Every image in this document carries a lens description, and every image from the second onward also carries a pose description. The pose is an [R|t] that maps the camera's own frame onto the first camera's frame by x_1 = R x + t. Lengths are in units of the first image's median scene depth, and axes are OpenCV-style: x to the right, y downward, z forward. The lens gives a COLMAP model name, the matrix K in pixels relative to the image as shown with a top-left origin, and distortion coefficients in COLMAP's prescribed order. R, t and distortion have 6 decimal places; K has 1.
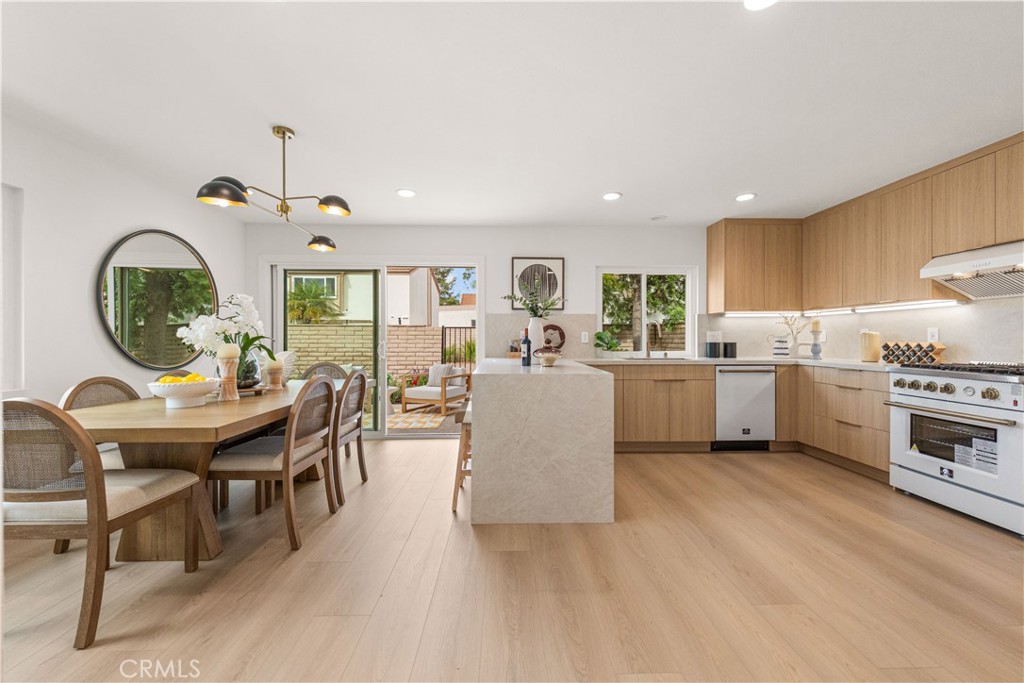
lens RADIAL K [[415.3, 0, 512.0], [0, 415.3, 341.5], [0, 0, 1]] dist [-0.000107, -0.000011]
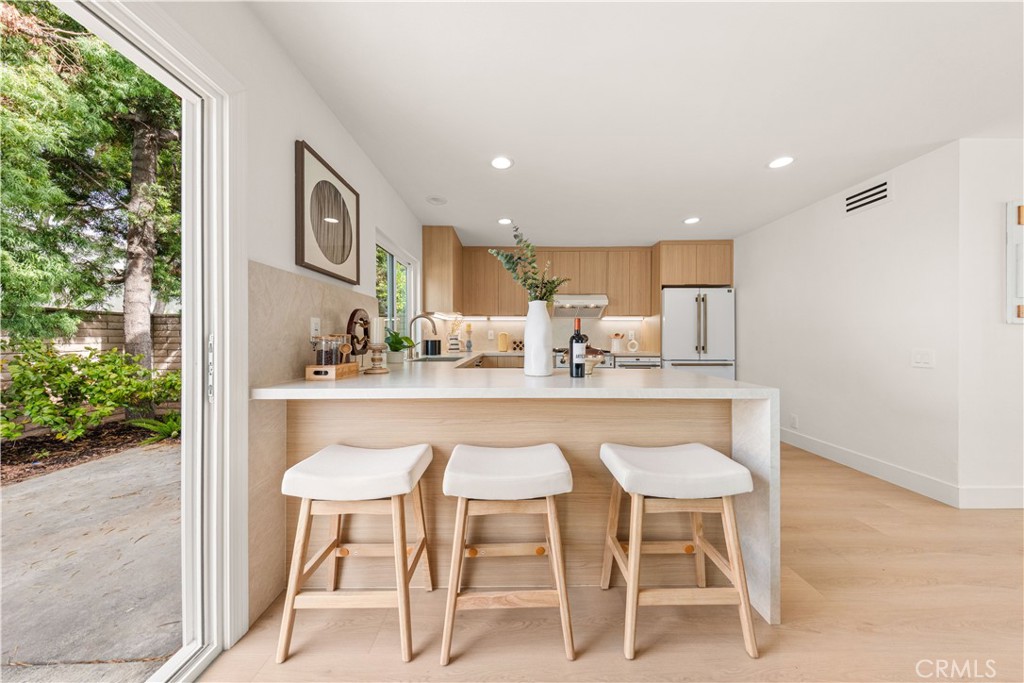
lens RADIAL K [[359.4, 0, 512.0], [0, 359.4, 341.5], [0, 0, 1]] dist [0.000052, 0.000001]
pose [[0.020003, -0.005449, 0.999785, -0.400431], [0.001705, 0.999984, 0.005416, 0.001085], [-0.999798, 0.001596, 0.020012, 0.837096]]
